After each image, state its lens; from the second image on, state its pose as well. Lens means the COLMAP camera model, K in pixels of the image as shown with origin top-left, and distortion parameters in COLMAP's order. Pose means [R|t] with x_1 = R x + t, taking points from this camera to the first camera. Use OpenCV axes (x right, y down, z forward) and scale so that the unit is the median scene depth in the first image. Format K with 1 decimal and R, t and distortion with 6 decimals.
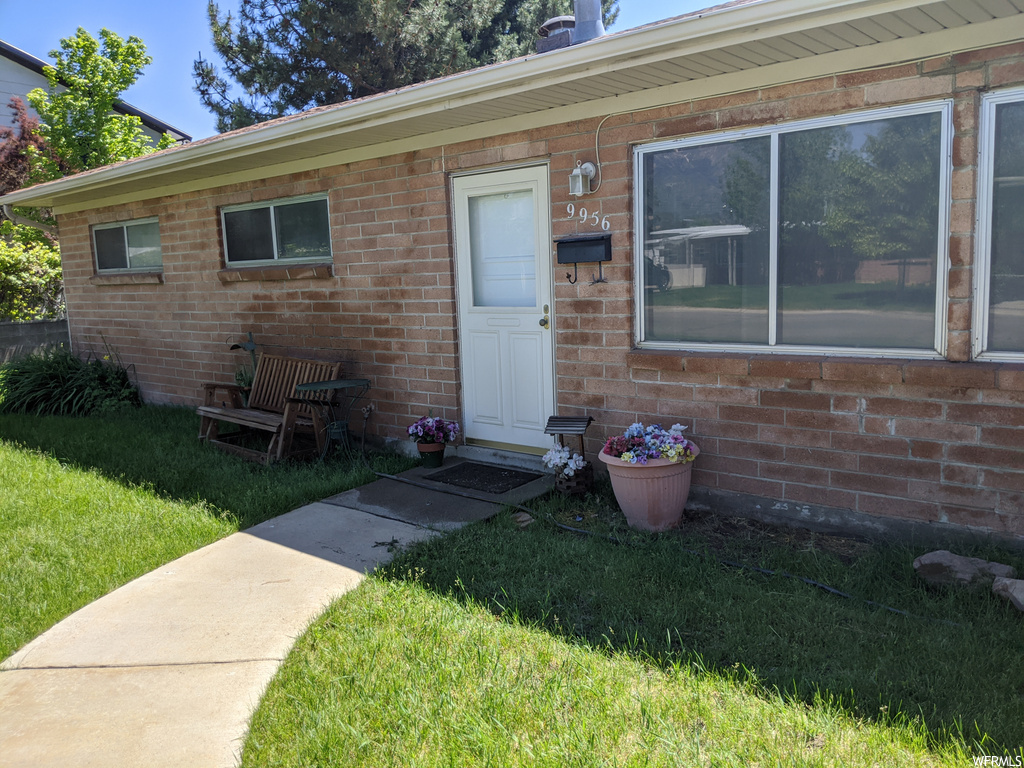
lens RADIAL K [[819.3, 0, 510.3], [0, 819.3, 384.3], [0, 0, 1]] dist [0.029287, -0.014759]
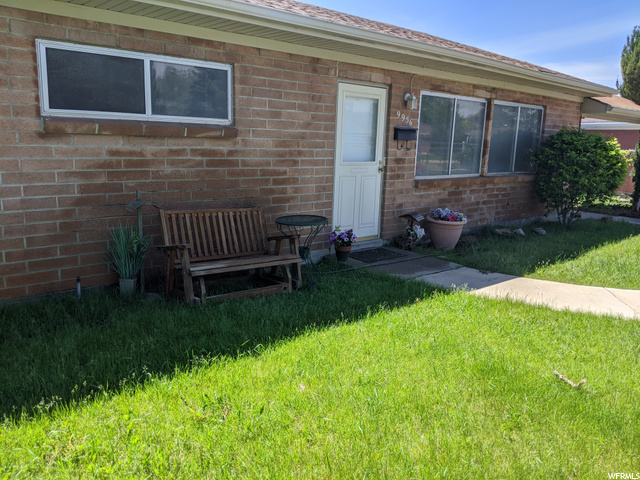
lens RADIAL K [[512.1, 0, 318.8], [0, 512.1, 239.6], [0, 0, 1]] dist [0.029287, -0.014759]
pose [[0.132244, -0.141394, 0.981081, -1.013115], [0.110565, 0.985701, 0.127157, -0.069757], [-0.985031, 0.091657, 0.145987, 0.829136]]
